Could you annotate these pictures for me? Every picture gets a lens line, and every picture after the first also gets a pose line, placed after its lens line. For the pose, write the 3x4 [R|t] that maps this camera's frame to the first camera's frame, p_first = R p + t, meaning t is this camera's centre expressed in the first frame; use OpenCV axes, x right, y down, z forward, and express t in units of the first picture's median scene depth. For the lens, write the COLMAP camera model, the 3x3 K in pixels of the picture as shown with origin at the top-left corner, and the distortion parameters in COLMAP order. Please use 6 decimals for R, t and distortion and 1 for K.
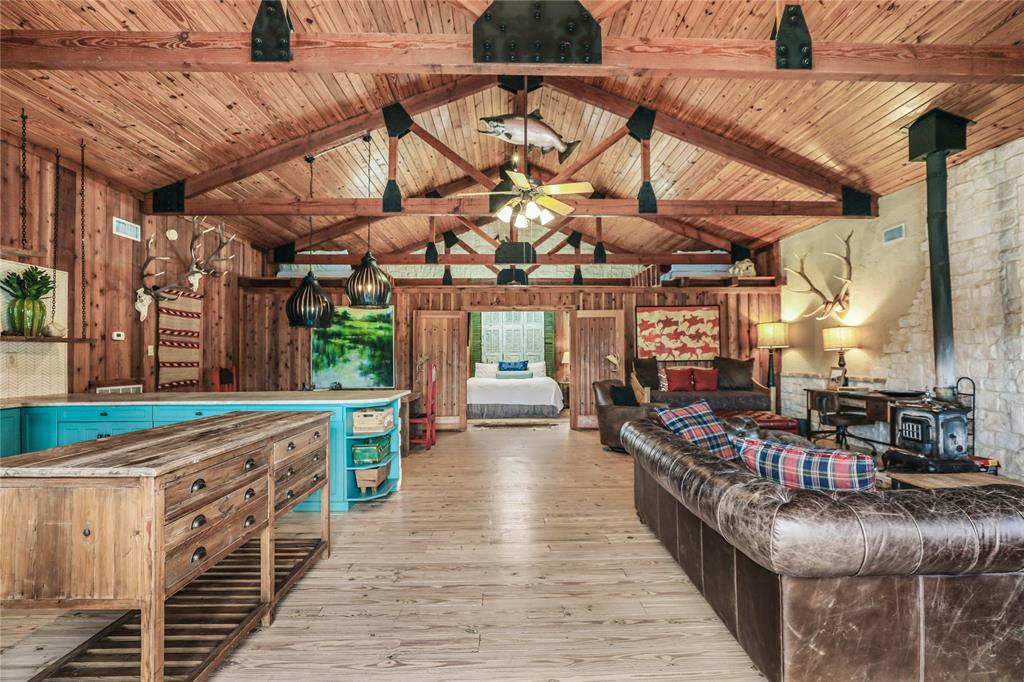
lens RADIAL K [[477.7, 0, 512.9], [0, 477.7, 346.3], [0, 0, 1]] dist [-0.001656, -0.000196]
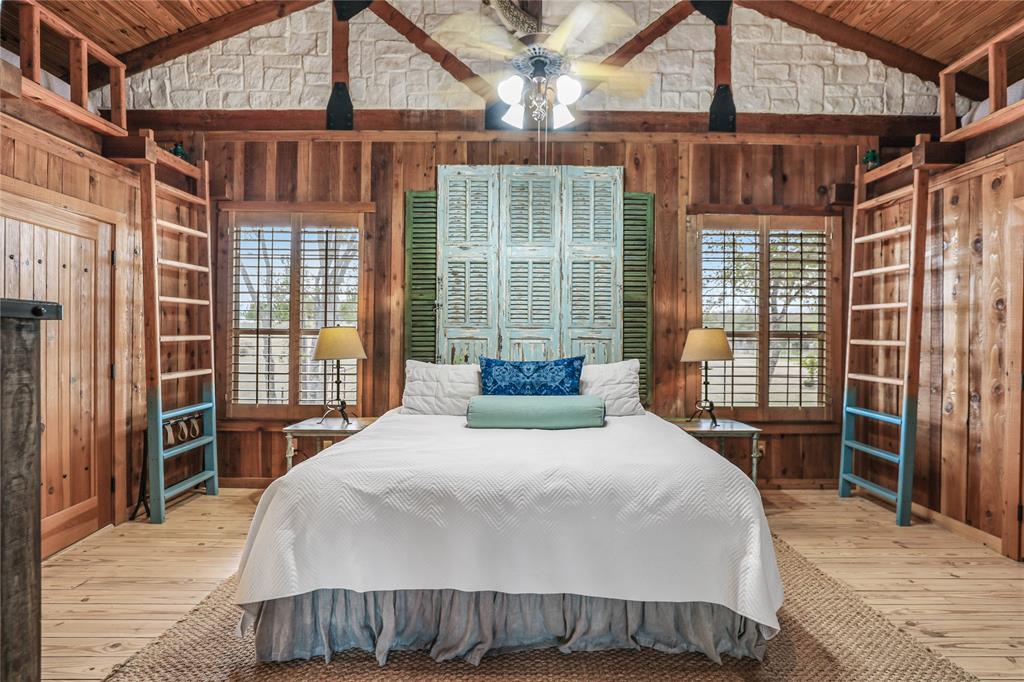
lens RADIAL K [[477.7, 0, 515.1], [0, 477.7, 338.5], [0, 0, 1]] dist [-0.001656, -0.000196]
pose [[0.999738, 0.011651, -0.019693, -0.003470], [-0.011104, 0.999556, 0.027633, 0.011214], [0.020006, -0.027407, 0.999424, 0.727365]]
